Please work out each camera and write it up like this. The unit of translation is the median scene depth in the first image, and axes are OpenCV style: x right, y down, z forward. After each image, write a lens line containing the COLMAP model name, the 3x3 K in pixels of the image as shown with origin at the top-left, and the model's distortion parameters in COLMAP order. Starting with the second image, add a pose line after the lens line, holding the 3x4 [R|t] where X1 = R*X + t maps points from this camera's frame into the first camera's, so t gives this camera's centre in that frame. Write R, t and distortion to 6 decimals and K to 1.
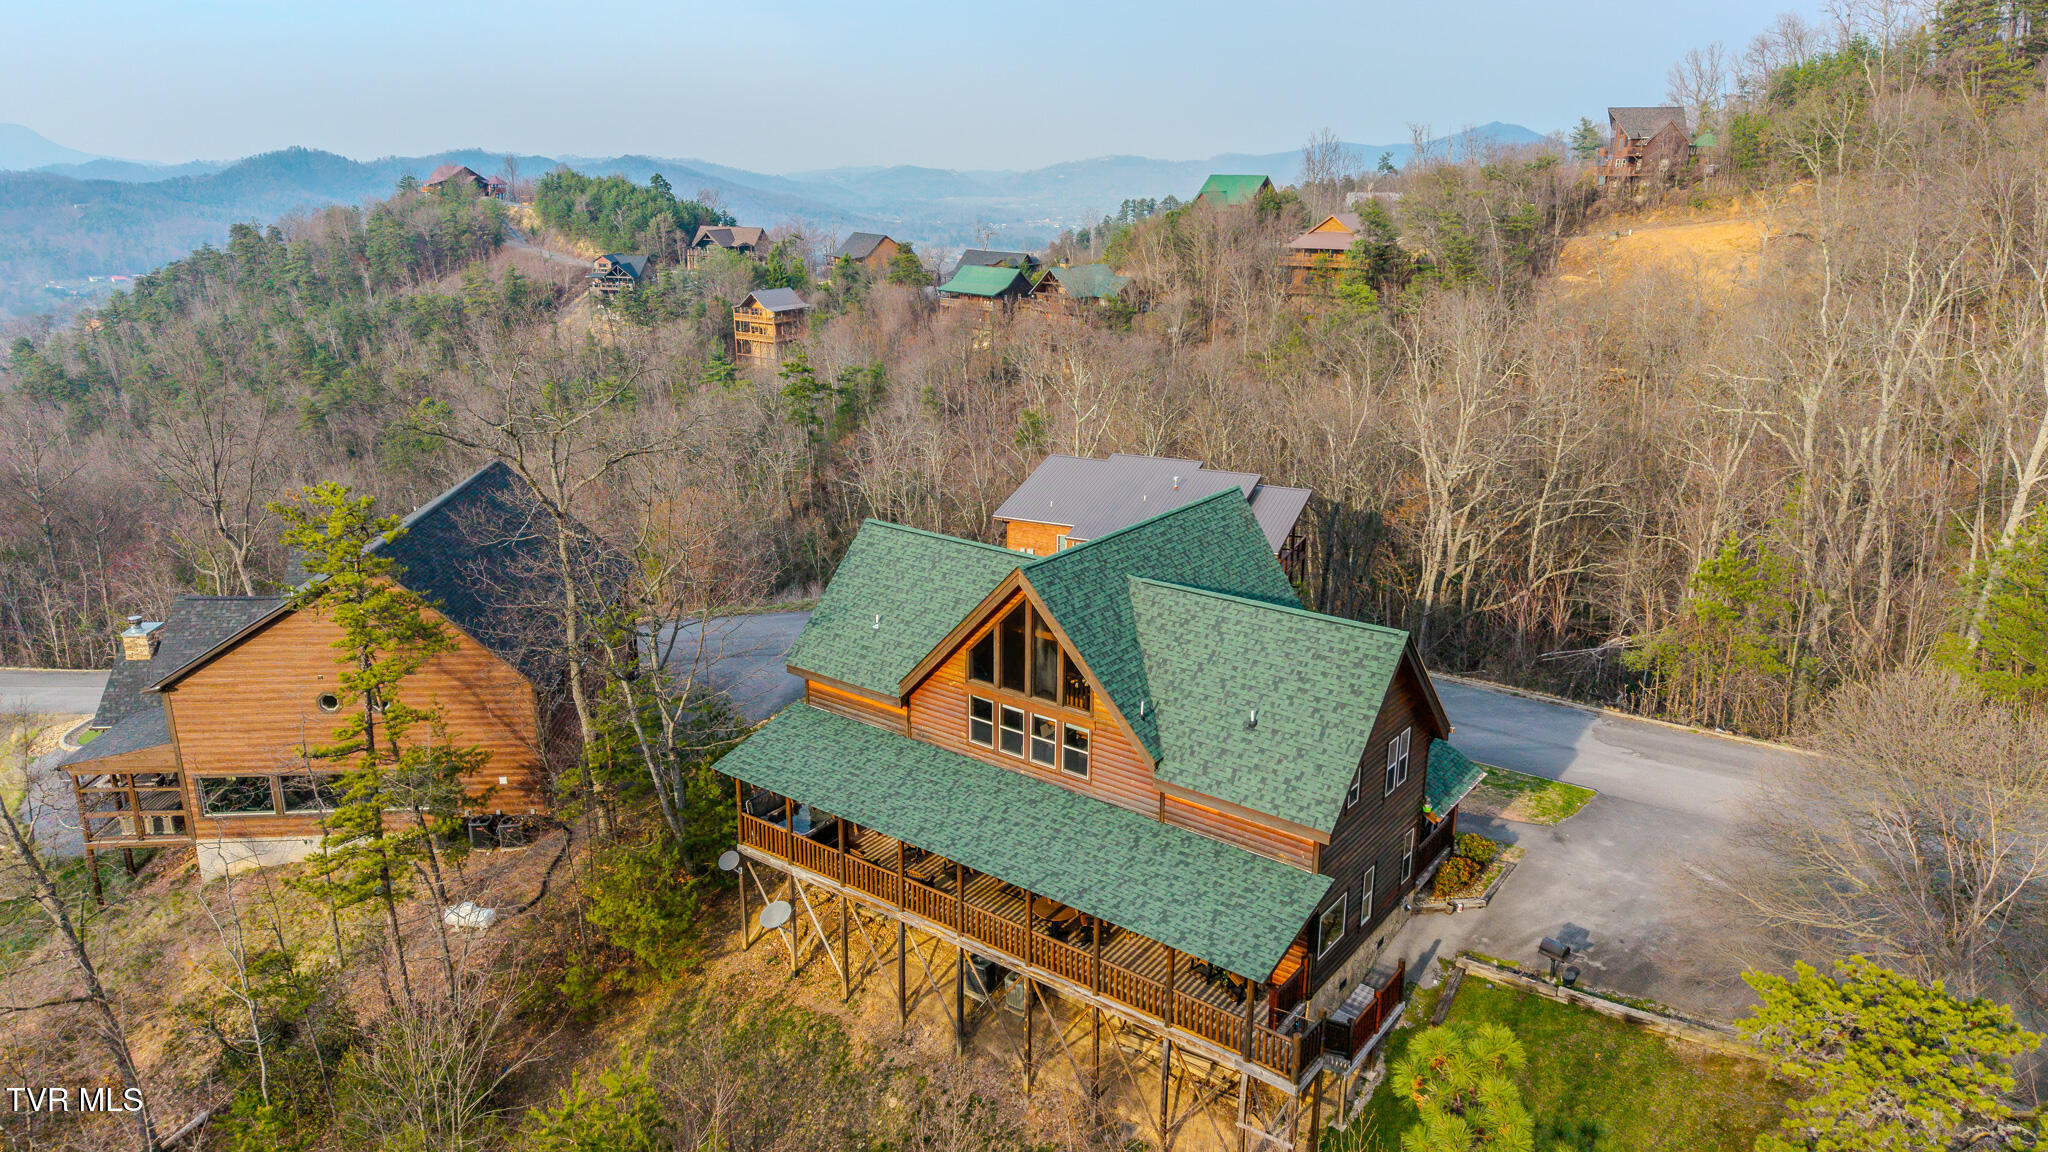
lens RADIAL K [[1459.5, 0, 1024.0], [0, 1459.5, 576.0], [0, 0, 1]] dist [0.058405, -0.000386]
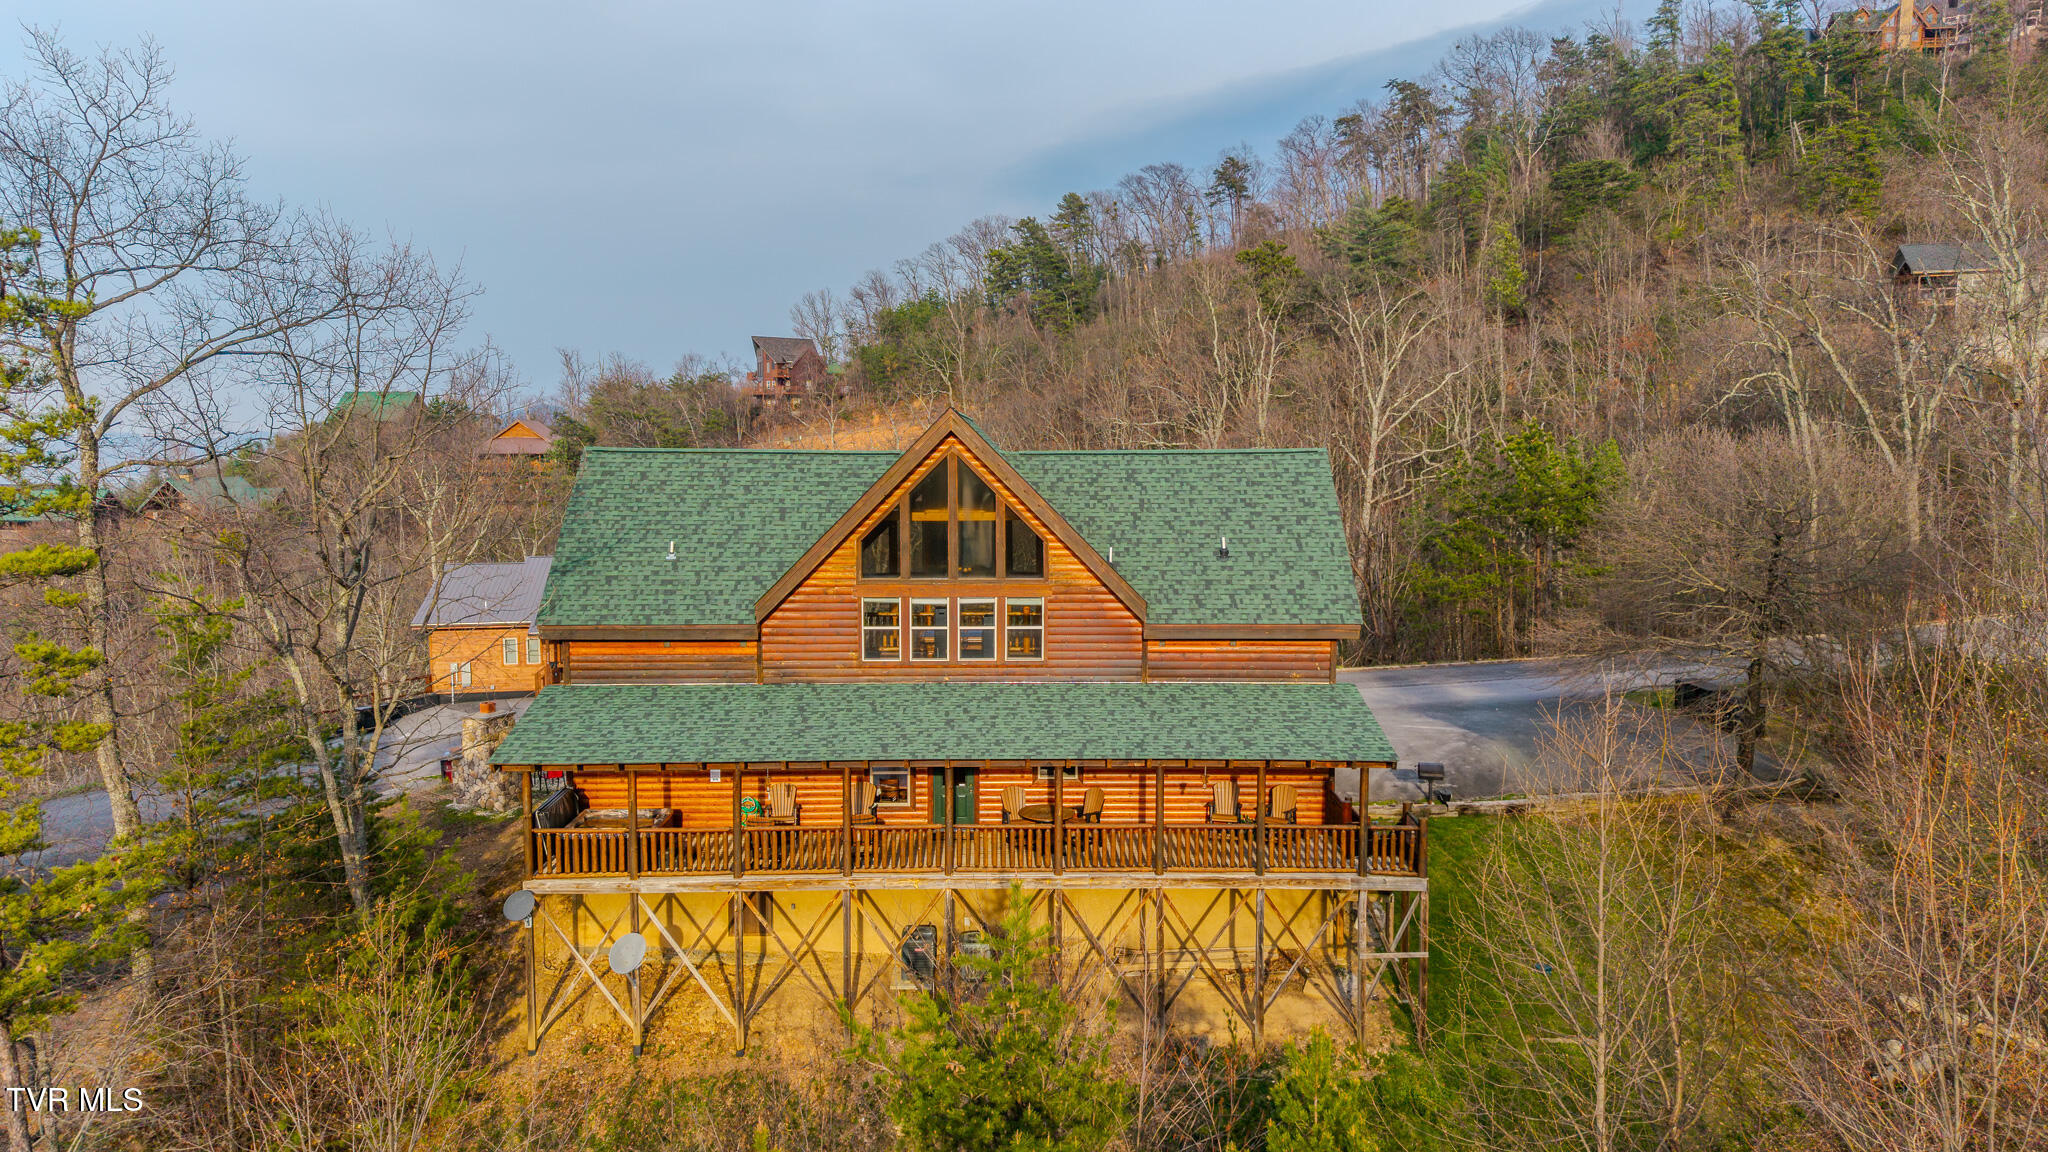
lens RADIAL K [[1459.5, 0, 1024.0], [0, 1459.5, 576.0], [0, 0, 1]] dist [0.058405, -0.000386]
pose [[0.759990, -0.042056, 0.648572, -0.494704], [0.193992, 0.967094, -0.164607, 0.221500], [-0.620308, 0.250918, 0.743141, 0.351687]]
